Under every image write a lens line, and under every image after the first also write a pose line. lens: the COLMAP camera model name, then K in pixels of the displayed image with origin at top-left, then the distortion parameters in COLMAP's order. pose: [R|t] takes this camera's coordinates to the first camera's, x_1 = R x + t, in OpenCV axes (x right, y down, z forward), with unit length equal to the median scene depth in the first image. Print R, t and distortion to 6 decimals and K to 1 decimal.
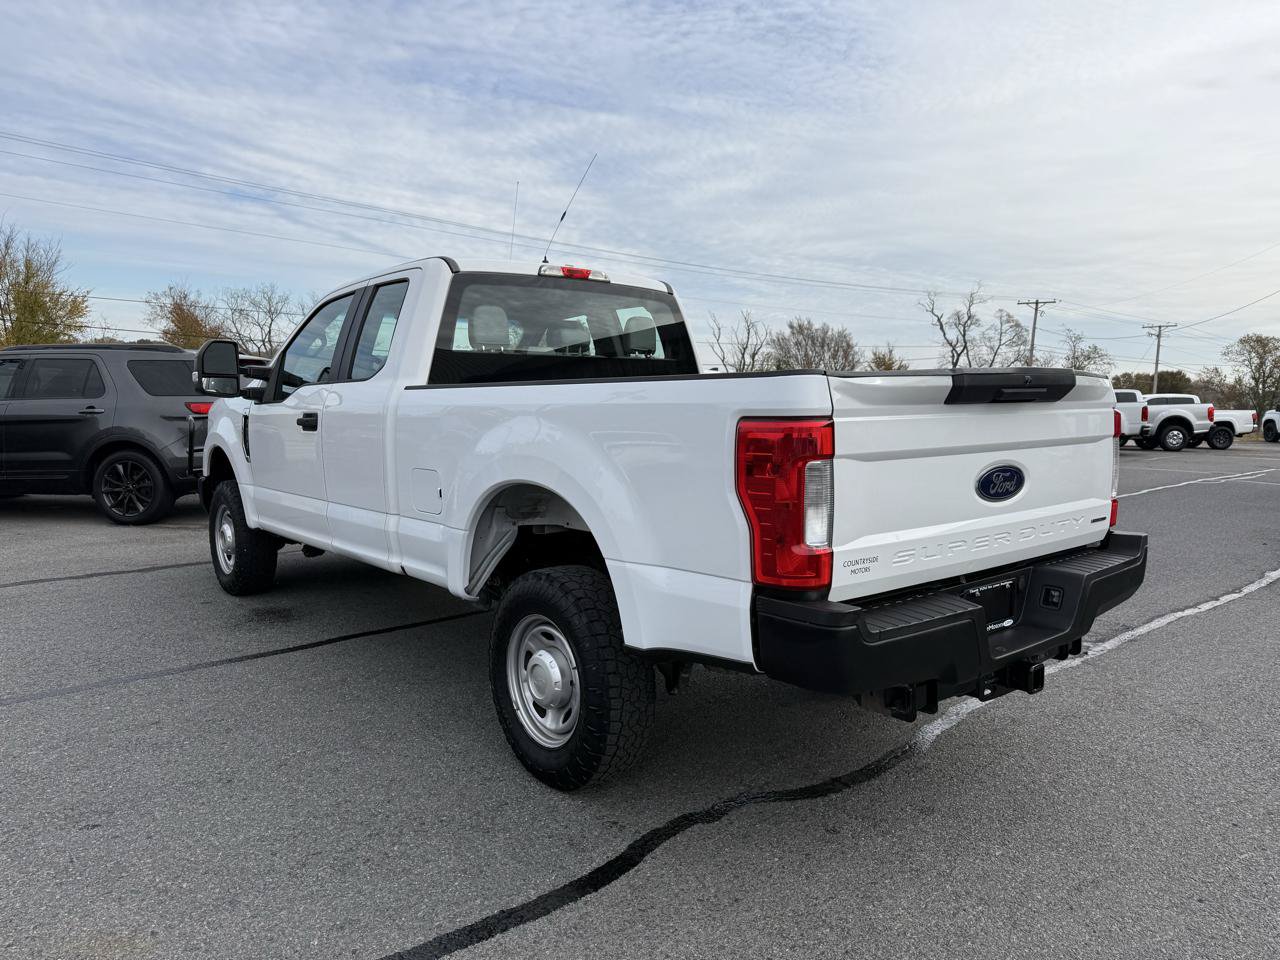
lens RADIAL K [[895.3, 0, 650.1], [0, 895.3, 504.1], [0, 0, 1]] dist [0.038509, -0.055967]
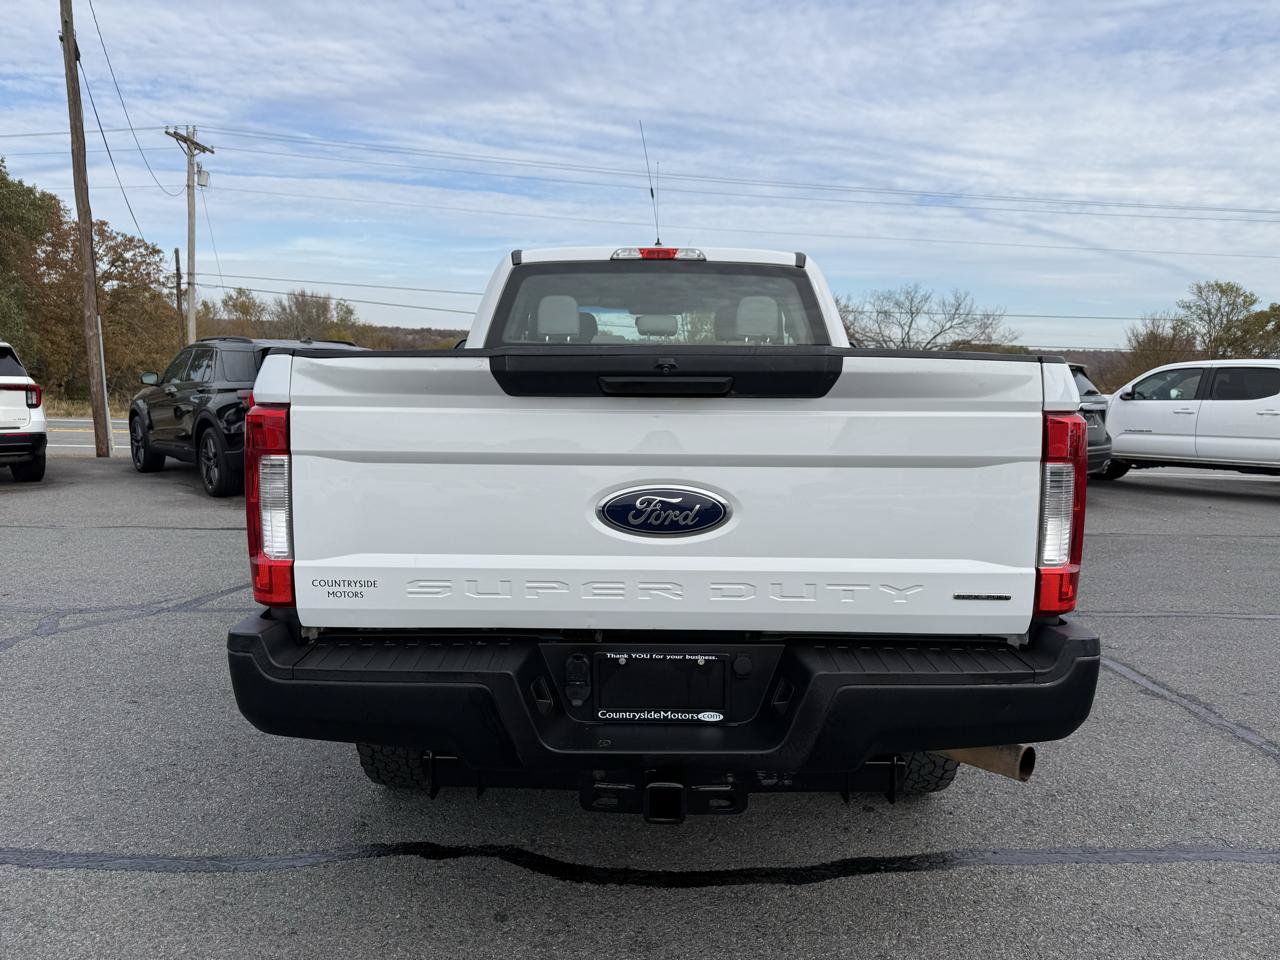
lens RADIAL K [[907.1, 0, 644.5], [0, 907.1, 505.6], [0, 0, 1]] dist [-0.004340, -0.008849]
pose [[0.761999, 0.088602, -0.641488, 0.732820], [-0.086492, 0.995645, 0.034777, -0.044783], [0.641776, 0.028984, 0.766344, 0.405927]]
